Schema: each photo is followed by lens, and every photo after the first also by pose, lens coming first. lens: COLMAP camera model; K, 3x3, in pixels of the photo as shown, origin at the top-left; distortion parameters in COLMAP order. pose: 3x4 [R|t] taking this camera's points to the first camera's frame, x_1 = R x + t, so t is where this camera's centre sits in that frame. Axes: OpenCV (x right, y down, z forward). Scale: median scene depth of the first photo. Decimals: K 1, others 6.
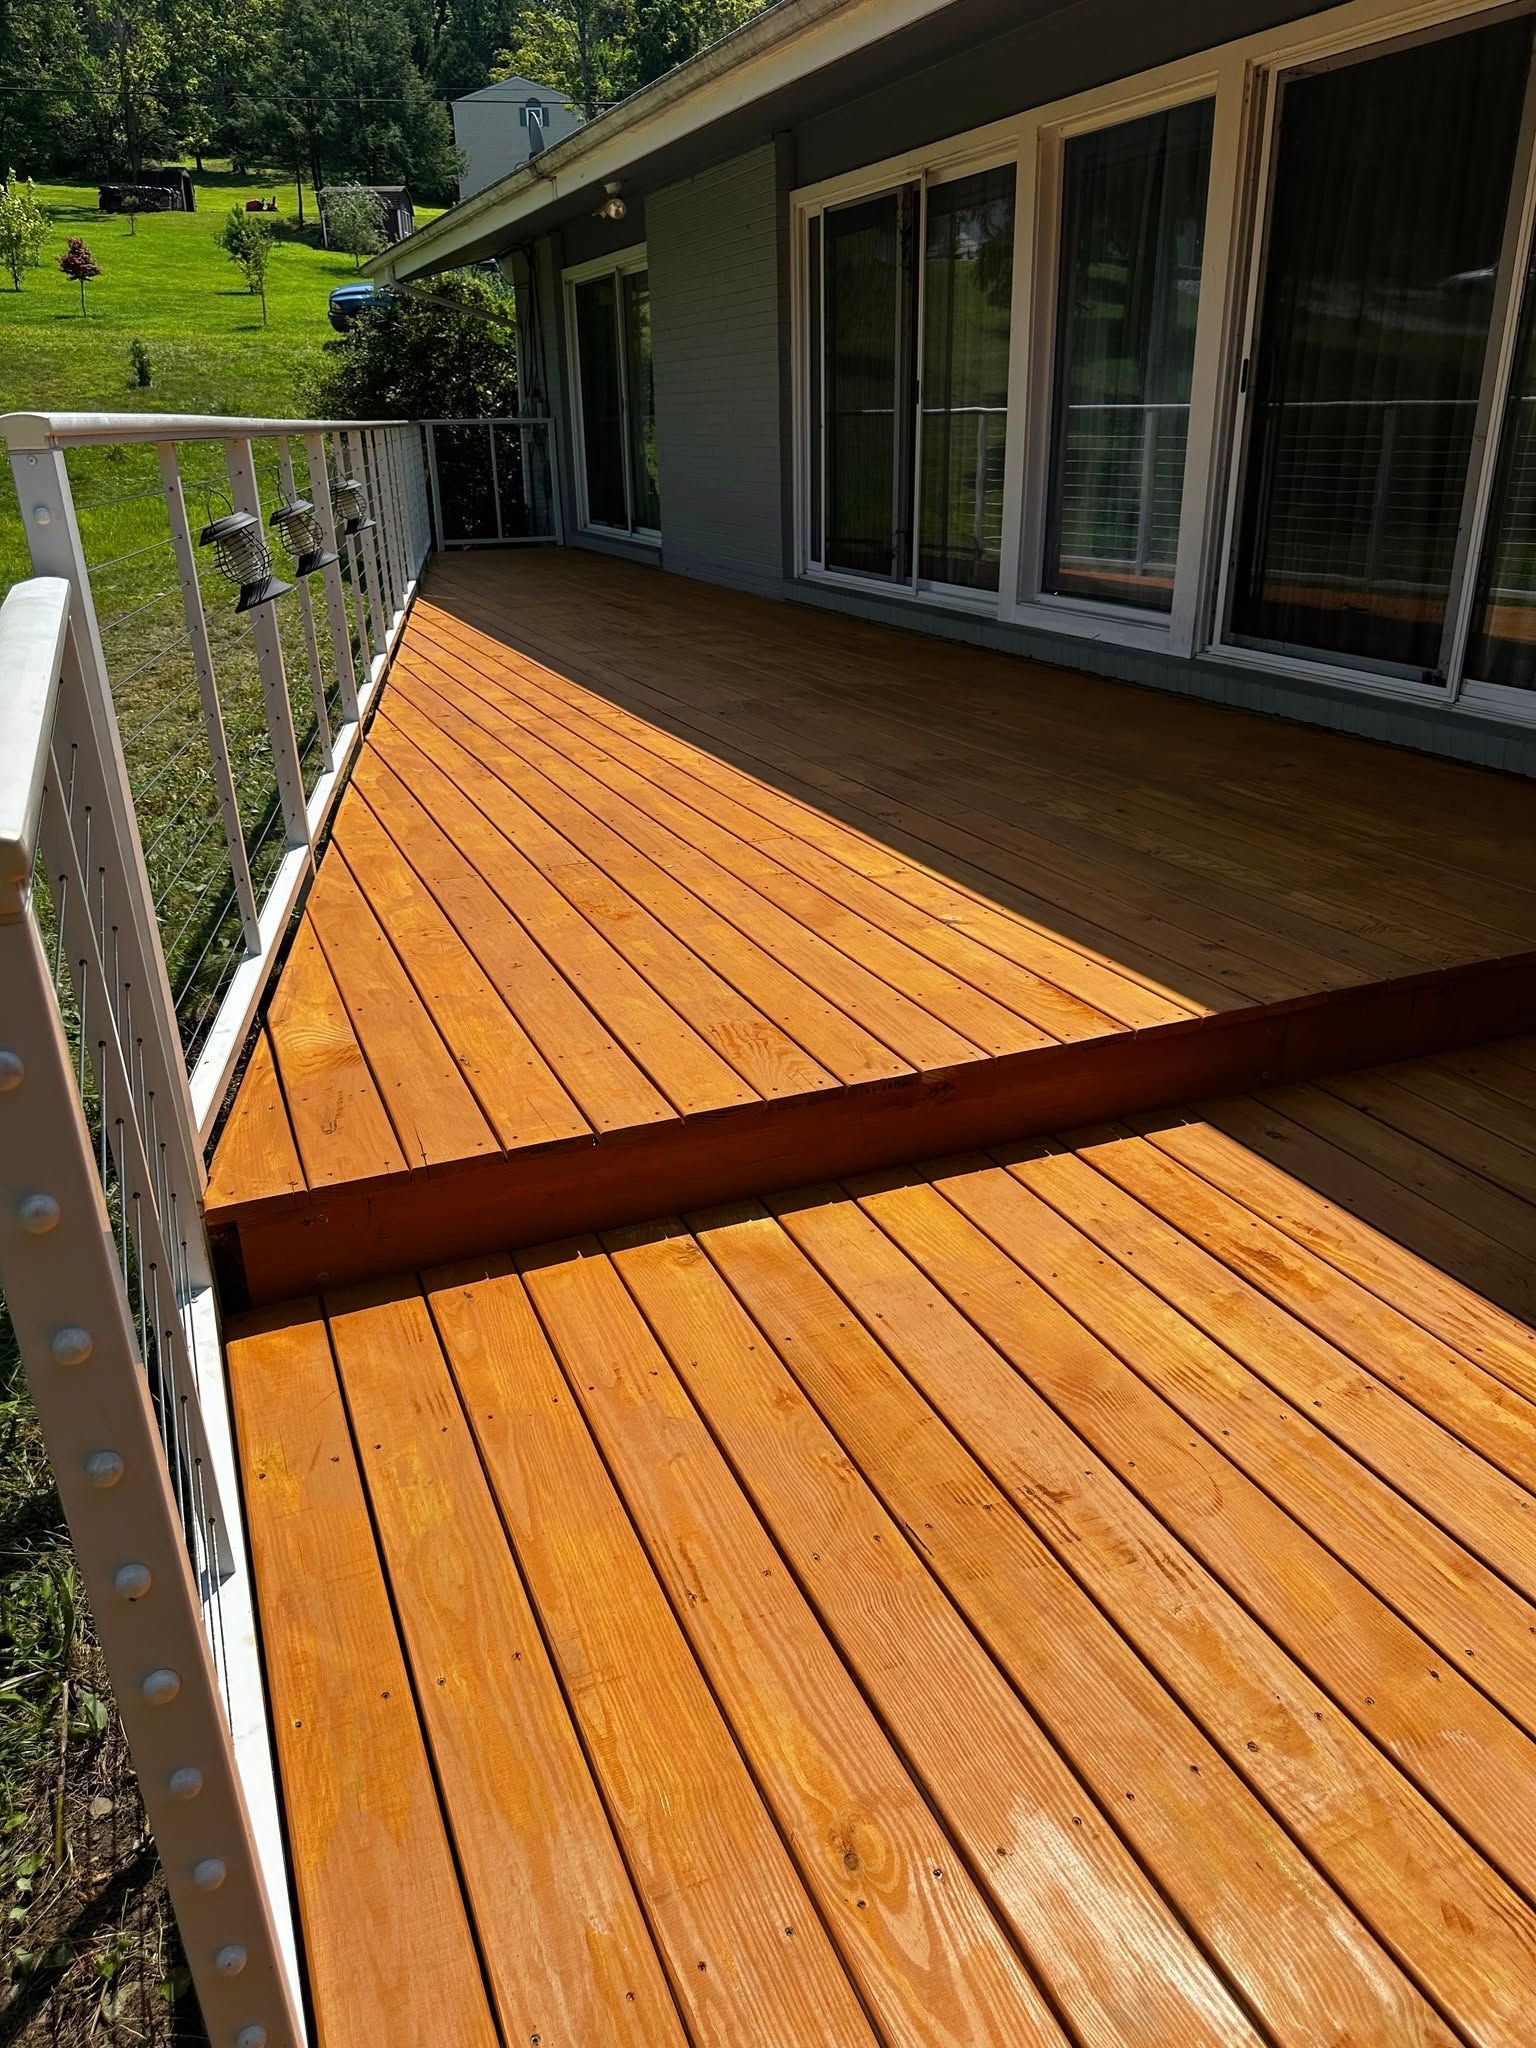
lens RADIAL K [[1388.1, 0, 770.5], [0, 1388.1, 1021.6], [0, 0, 1]] dist [-0.011152, -0.013509]
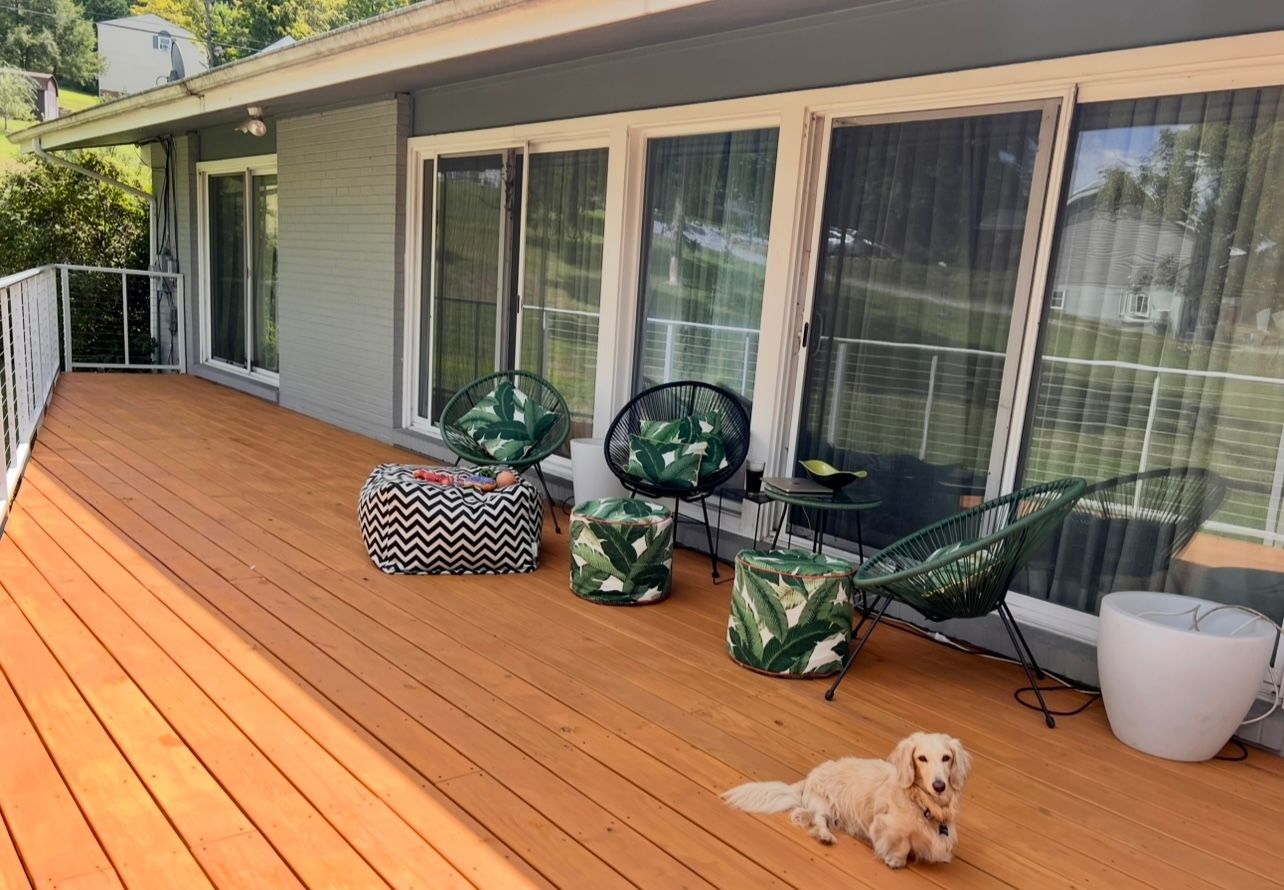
lens RADIAL K [[972.6, 0, 693.8], [0, 972.6, 519.3], [0, 0, 1]] dist [0.015983, -0.034011]
pose [[0.937900, 0.019888, 0.346335, -0.031106], [0.041670, 0.984668, -0.169389, -0.068193], [-0.344394, 0.173302, 0.922691, 0.105348]]
